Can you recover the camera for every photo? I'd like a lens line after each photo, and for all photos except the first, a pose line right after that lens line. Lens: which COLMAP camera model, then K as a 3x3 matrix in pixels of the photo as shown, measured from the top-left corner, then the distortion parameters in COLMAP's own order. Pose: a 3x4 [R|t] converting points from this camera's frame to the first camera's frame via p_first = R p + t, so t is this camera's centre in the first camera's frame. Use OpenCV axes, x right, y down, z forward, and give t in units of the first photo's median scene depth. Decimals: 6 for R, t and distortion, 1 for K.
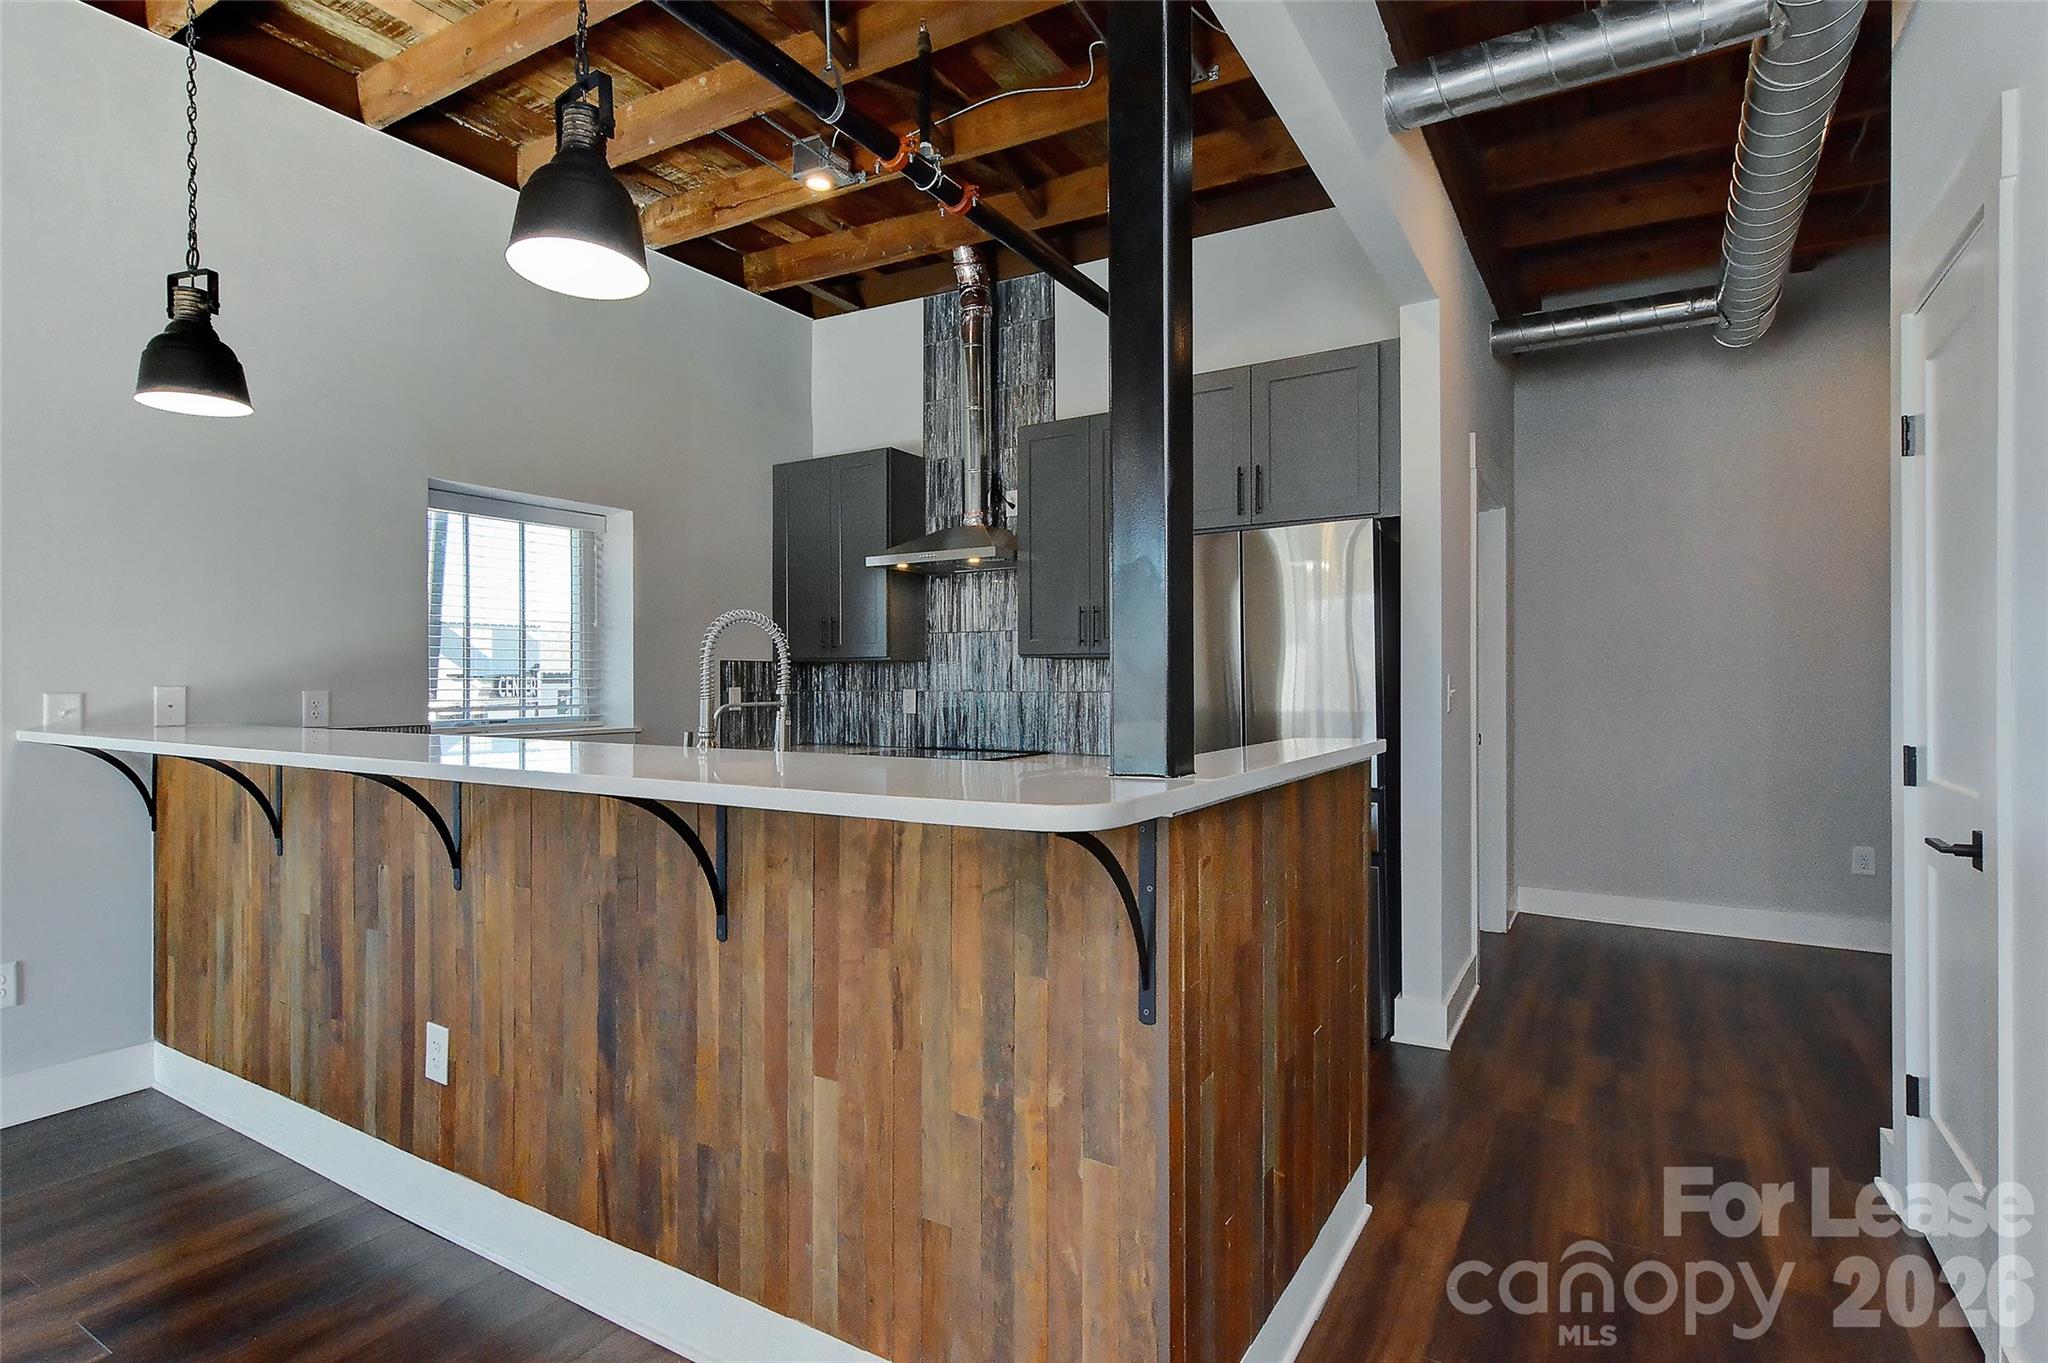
lens RADIAL K [[990.2, 0, 1024.0], [0, 990.2, 681.5], [0, 0, 1]] dist [0.006063, -0.000141]
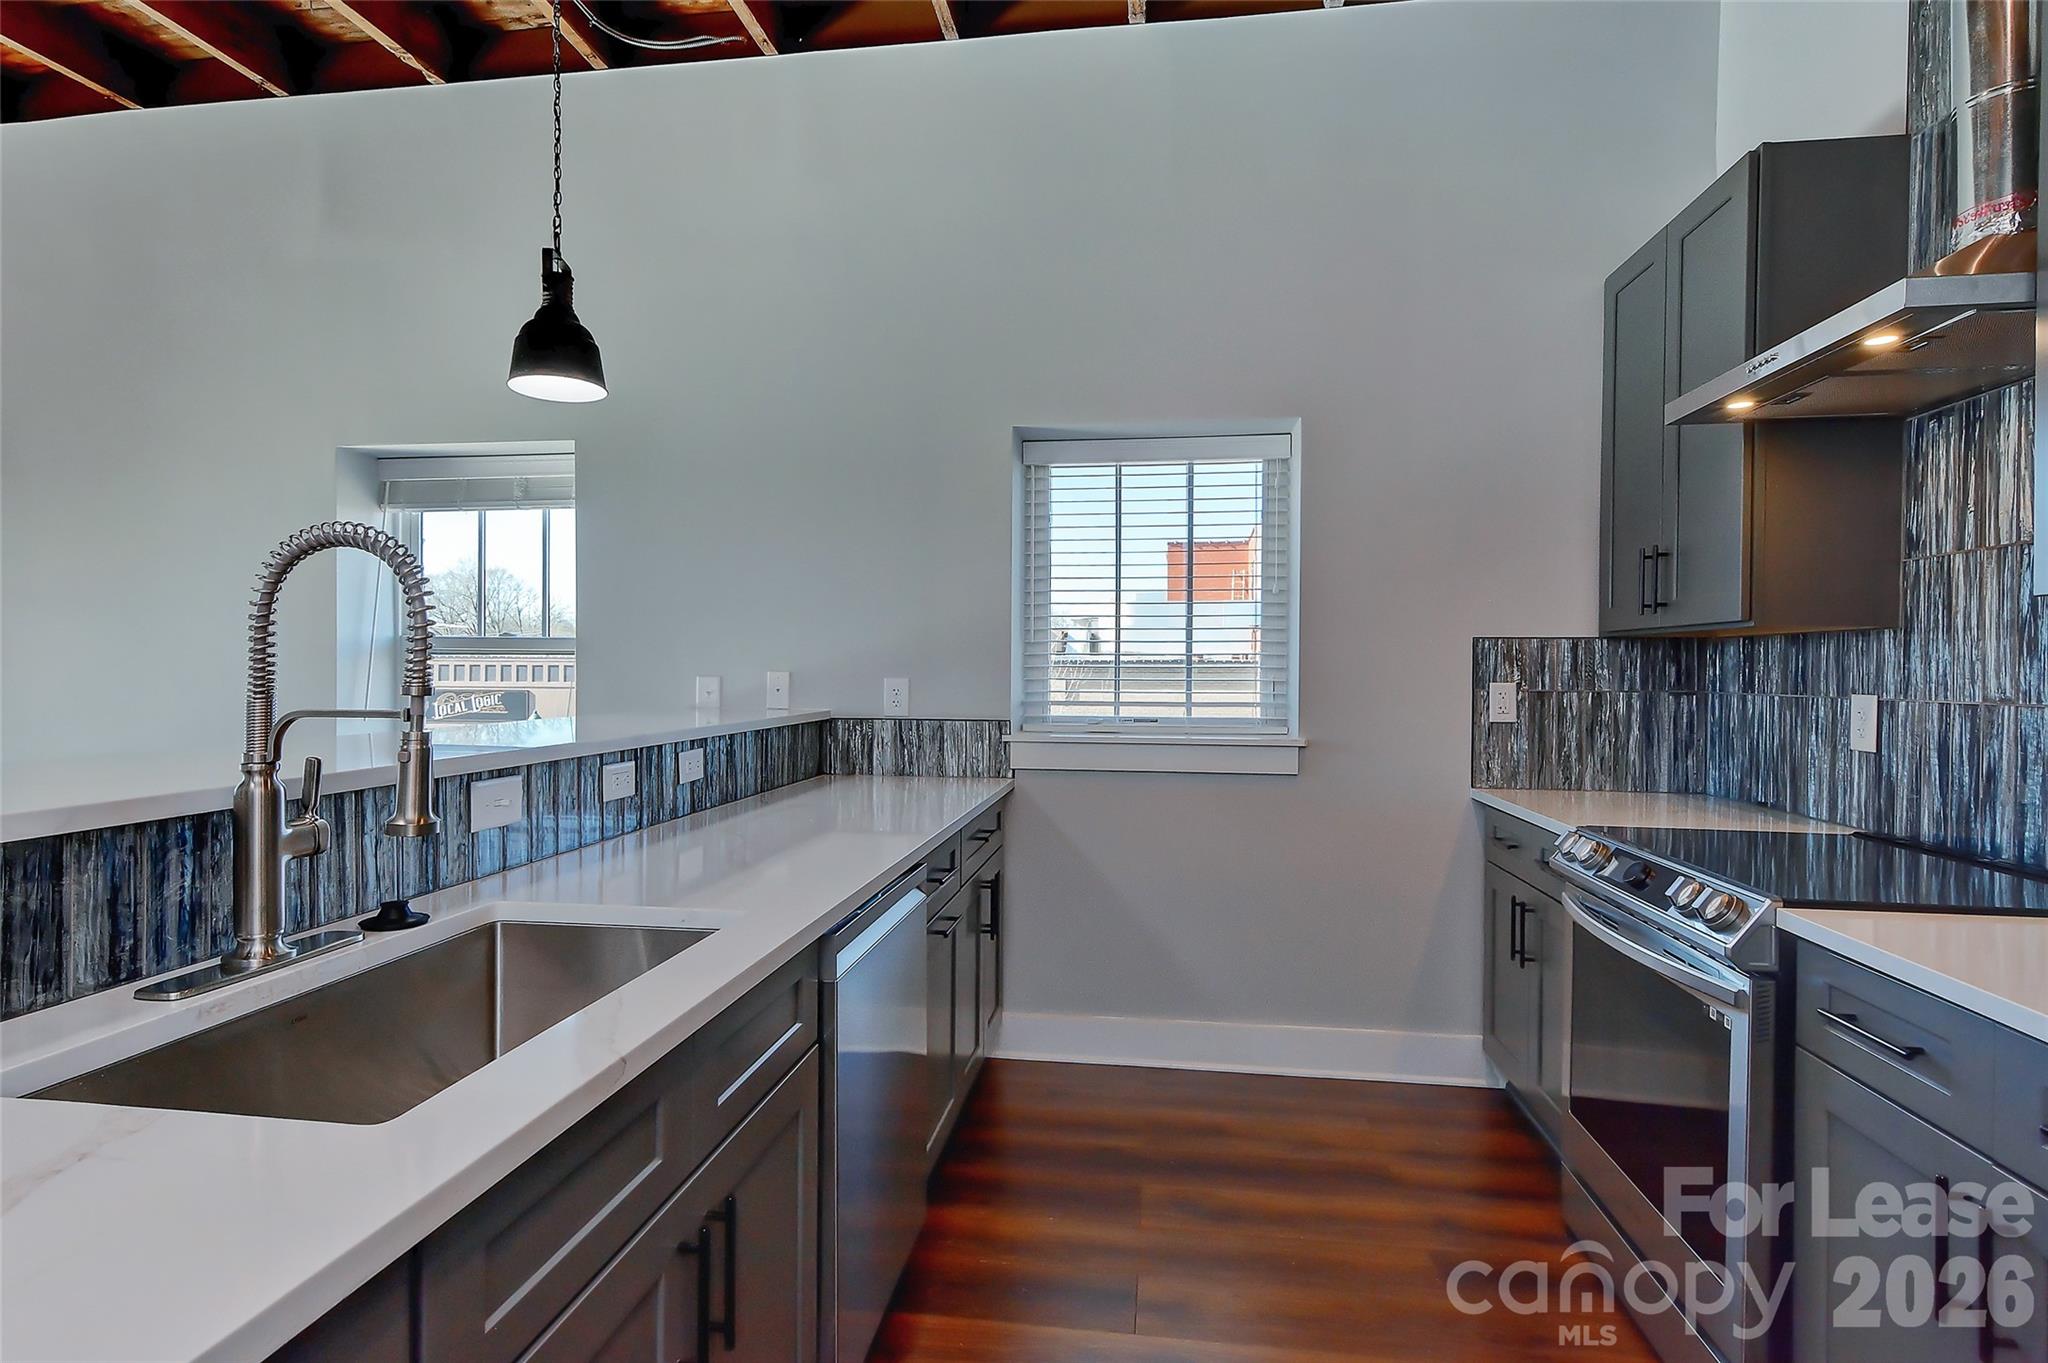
lens RADIAL K [[1014.2, 0, 1024.0], [0, 1014.2, 681.5], [0, 0, 1]] dist [0.001714, -0.000153]
pose [[0.397360, 0.015747, -0.917528, 0.167234], [-0.007825, 0.999875, 0.013772, -0.001038], [0.917629, 0.001707, 0.397434, 0.567715]]
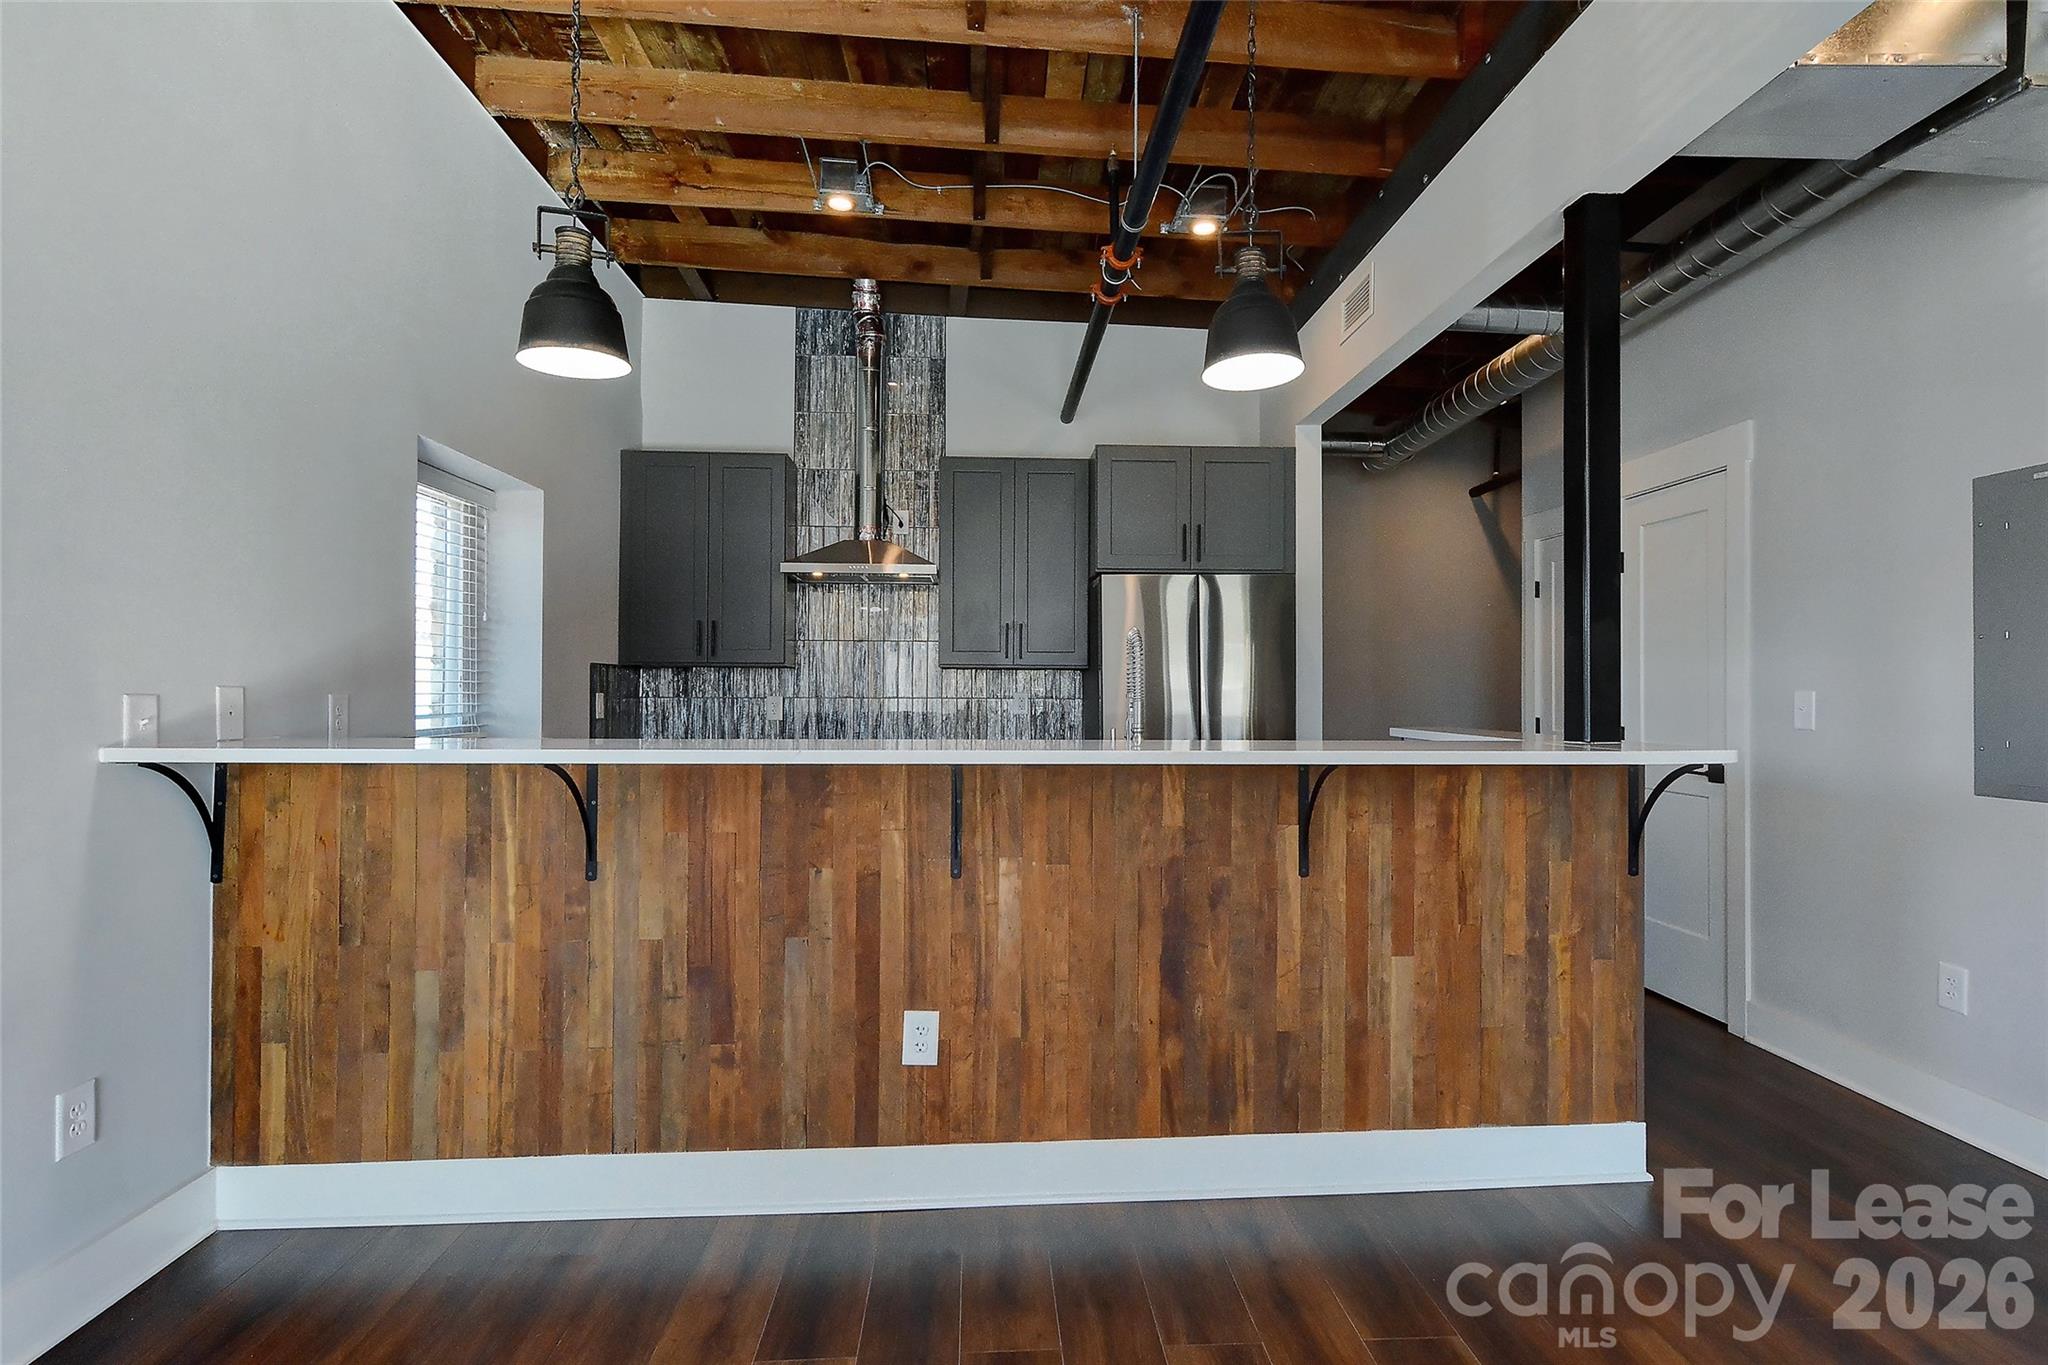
lens RADIAL K [[1000.6, 0, 1024.0], [0, 1000.6, 682.5], [0, 0, 1]] dist [0.012013, -0.000347]
pose [[0.824505, 0.011241, 0.565742, -0.556683], [-0.006243, 0.999923, -0.010769, 0.004546], [-0.565820, 0.005347, 0.824512, 0.031146]]
